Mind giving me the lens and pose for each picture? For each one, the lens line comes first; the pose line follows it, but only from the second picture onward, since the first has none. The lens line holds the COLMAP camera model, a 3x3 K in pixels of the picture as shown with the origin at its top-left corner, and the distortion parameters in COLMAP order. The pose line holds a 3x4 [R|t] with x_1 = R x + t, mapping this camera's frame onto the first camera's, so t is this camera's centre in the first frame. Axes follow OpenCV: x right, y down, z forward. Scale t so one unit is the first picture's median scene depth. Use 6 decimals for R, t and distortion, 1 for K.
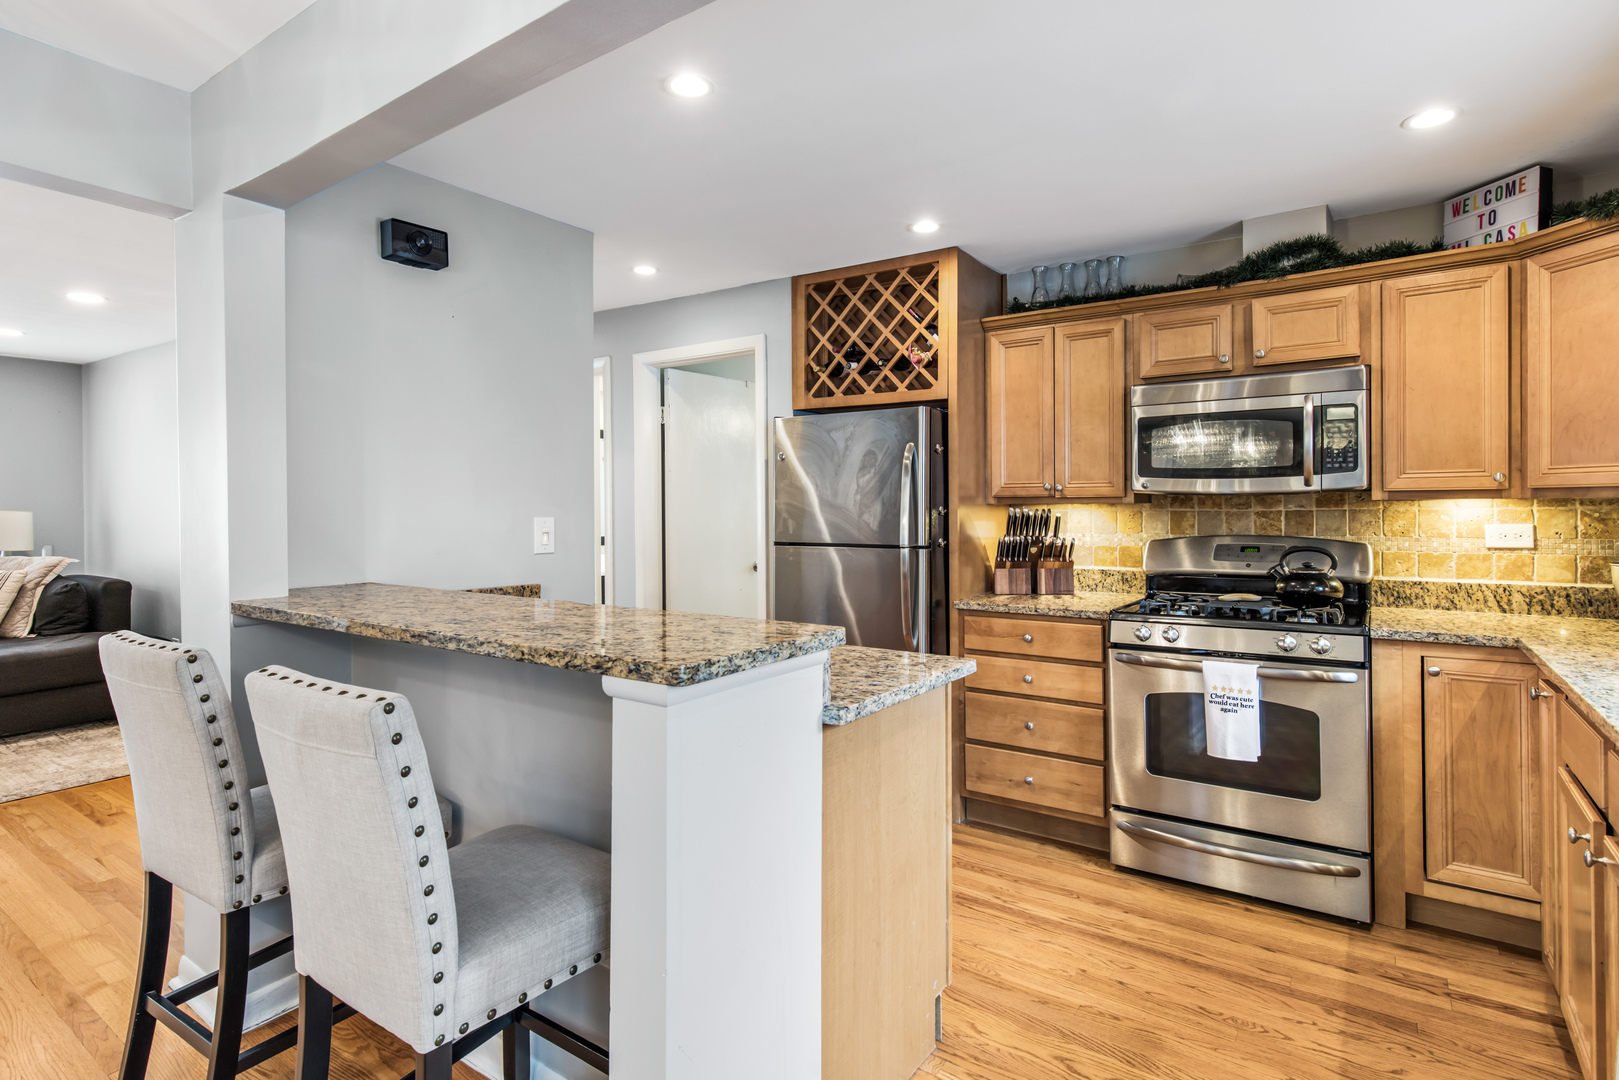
lens RADIAL K [[806.6, 0, 817.8], [0, 806.6, 511.9], [0, 0, 1]] dist [0.004441, -0.001023]
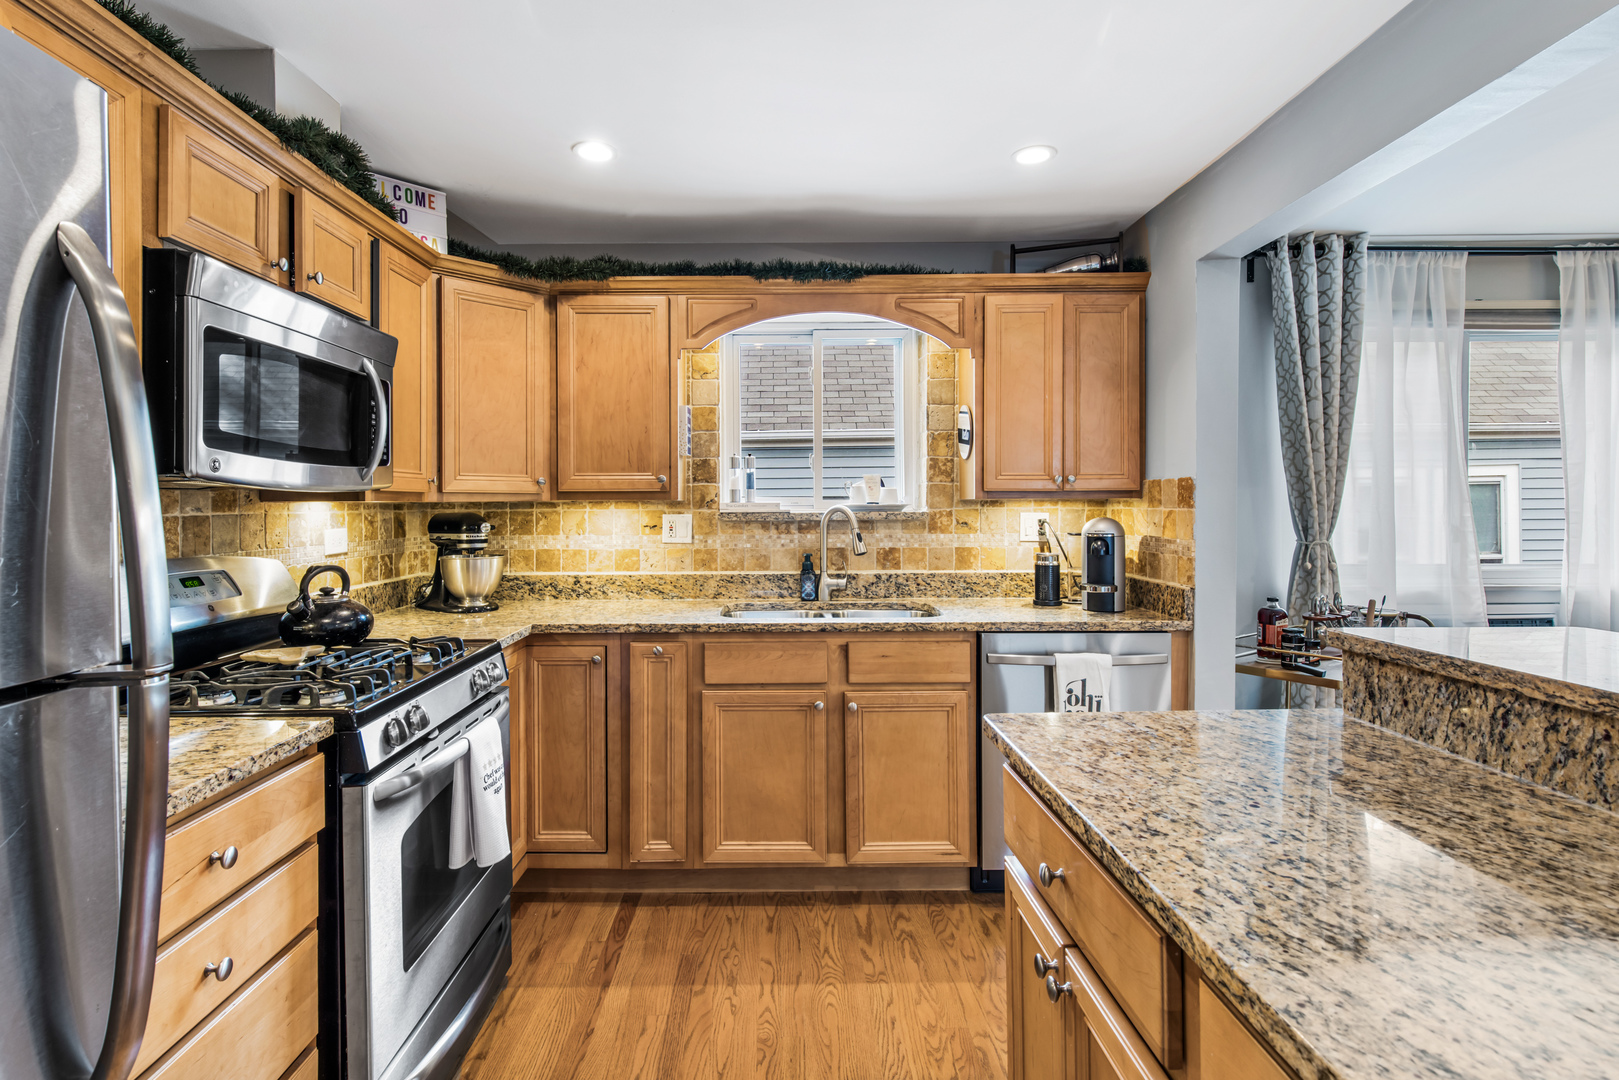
lens RADIAL K [[806.6, 0, 764.7], [0, 806.6, 504.6], [0, 0, 1]] dist [0.004441, -0.001023]
pose [[-0.554820, 0.009774, 0.831913, -0.205422], [0.010887, 0.999931, -0.004487, -0.003106], [-0.831899, 0.006567, -0.554888, 1.078561]]
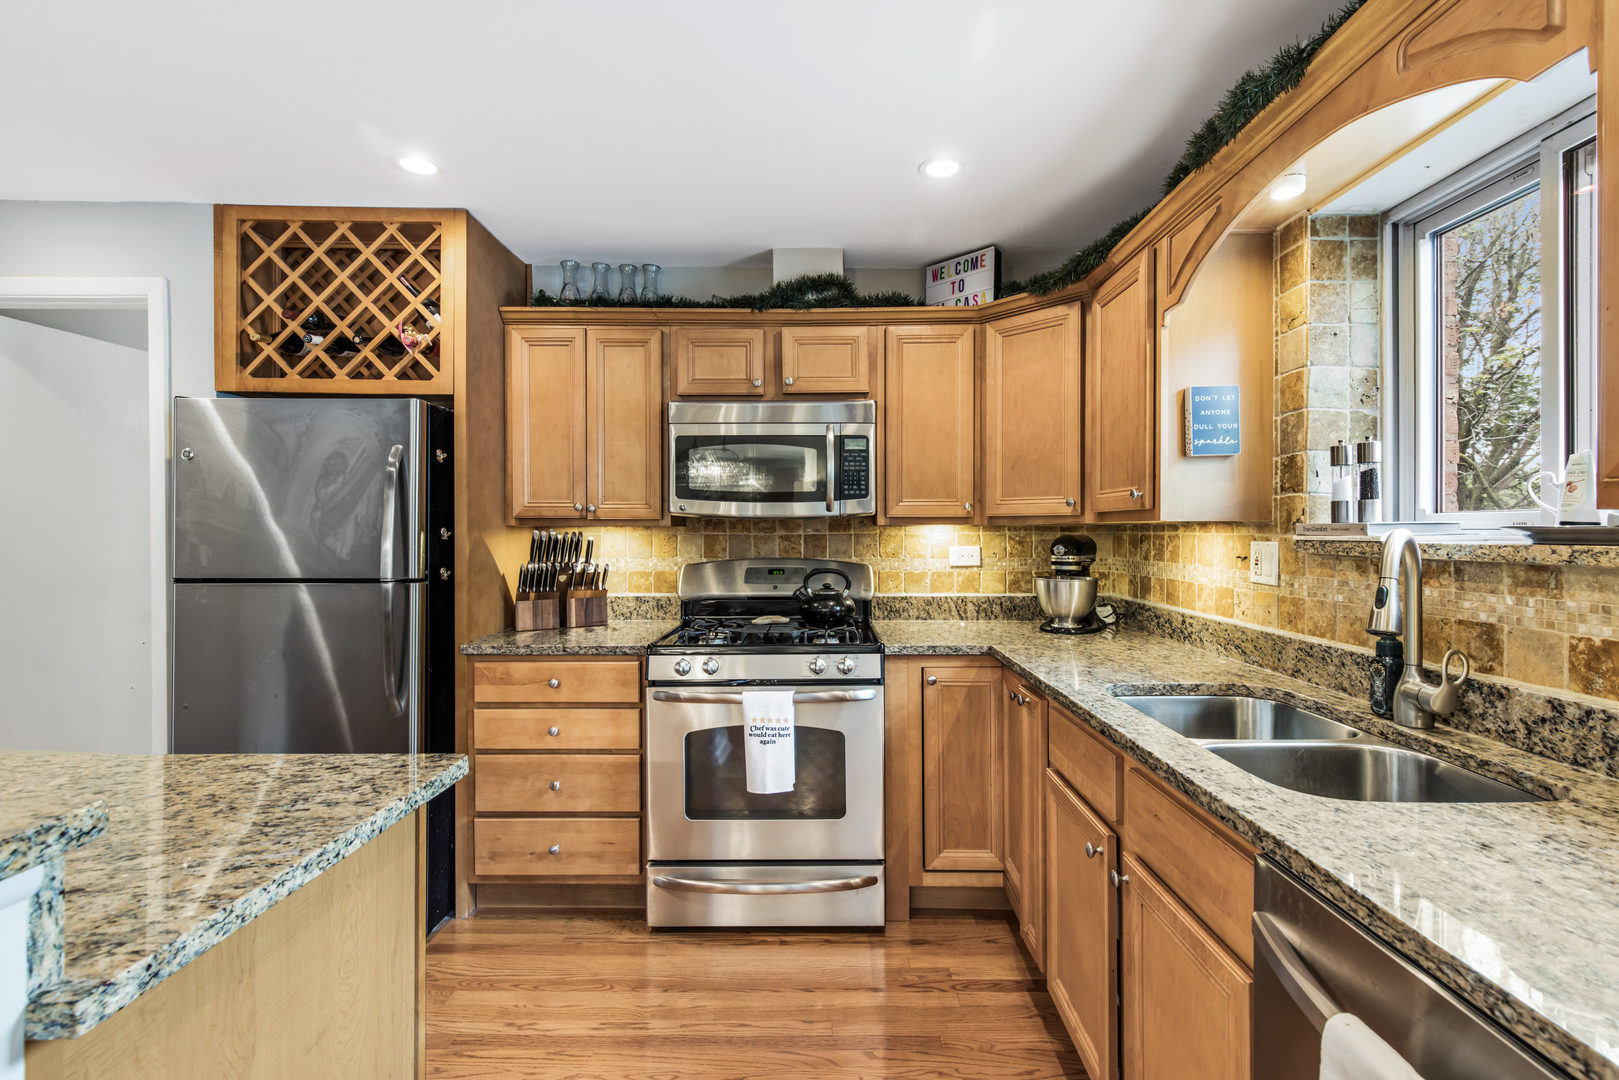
lens RADIAL K [[714.3, 0, 812.3], [0, 714.3, 533.5], [0, 0, 1]] dist [0.009964, 0.000024]
pose [[0.829534, 0.003596, 0.558444, 0.068466], [-0.002614, 0.999993, -0.002557, -0.000565], [-0.558449, 0.000661, 0.829538, 0.236241]]
